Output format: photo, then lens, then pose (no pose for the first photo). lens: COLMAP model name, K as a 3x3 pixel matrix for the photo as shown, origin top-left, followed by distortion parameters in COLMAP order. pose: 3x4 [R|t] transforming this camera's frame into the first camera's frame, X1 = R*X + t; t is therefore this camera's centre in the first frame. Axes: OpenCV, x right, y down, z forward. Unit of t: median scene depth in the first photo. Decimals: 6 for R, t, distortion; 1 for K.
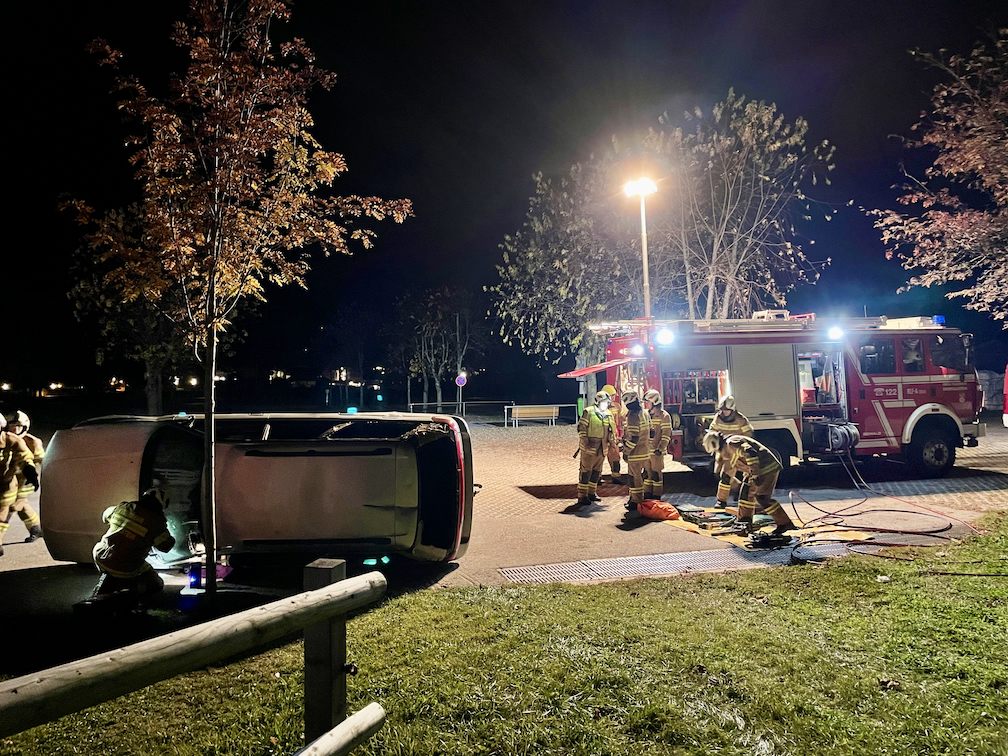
lens RADIAL K [[756.5, 0, 509.4], [0, 756.5, 376.0], [0, 0, 1]] dist [0.051070, -0.063988]
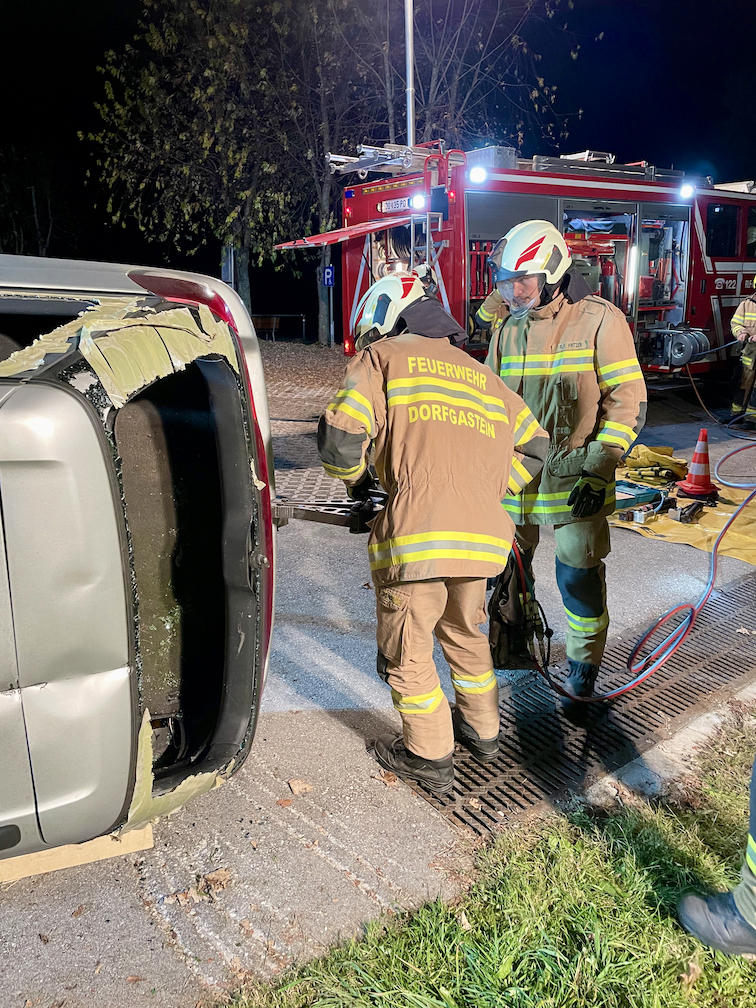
lens RADIAL K [[756.5, 0, 381.2], [0, 756.5, 501.4], [0, 0, 1]] dist [0.051070, -0.063988]
pose [[0.938398, -0.073618, 0.337624, -0.034330], [-0.018265, 0.965110, 0.261206, 0.017828], [-0.345074, -0.251282, 0.904313, 0.200643]]
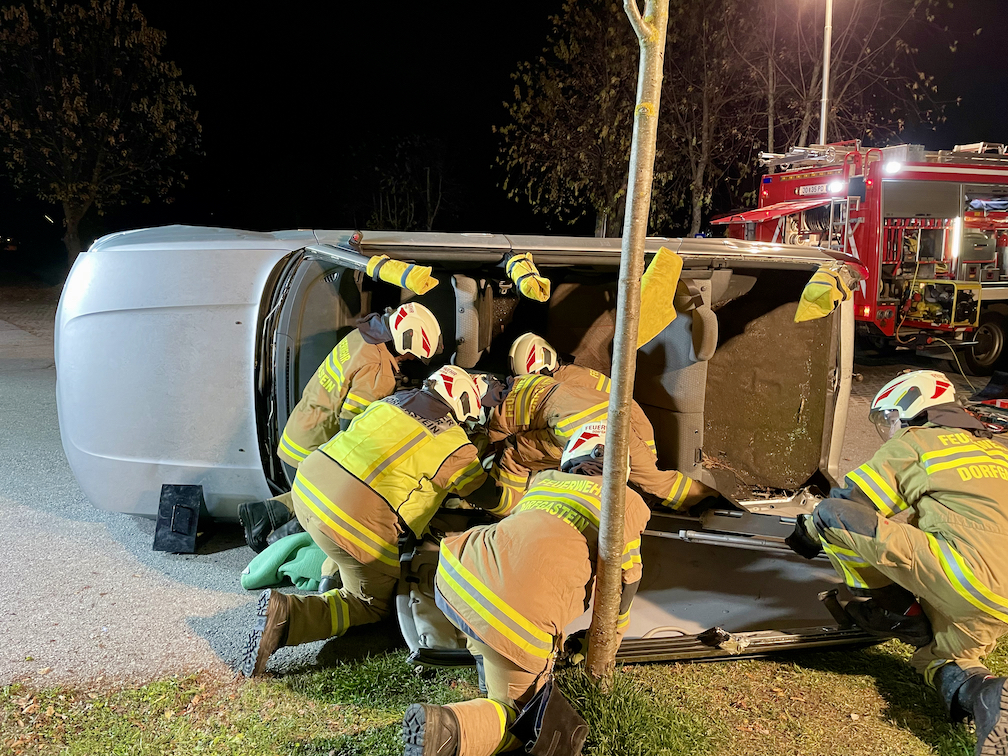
lens RADIAL K [[756.5, 0, 499.3], [0, 756.5, 378.9], [0, 0, 1]] dist [0.051070, -0.063988]
pose [[0.994497, 0.017080, 0.103365, -0.106841], [-0.033769, 0.986225, 0.161928, 0.019675], [-0.099176, -0.164527, 0.981374, 0.133622]]
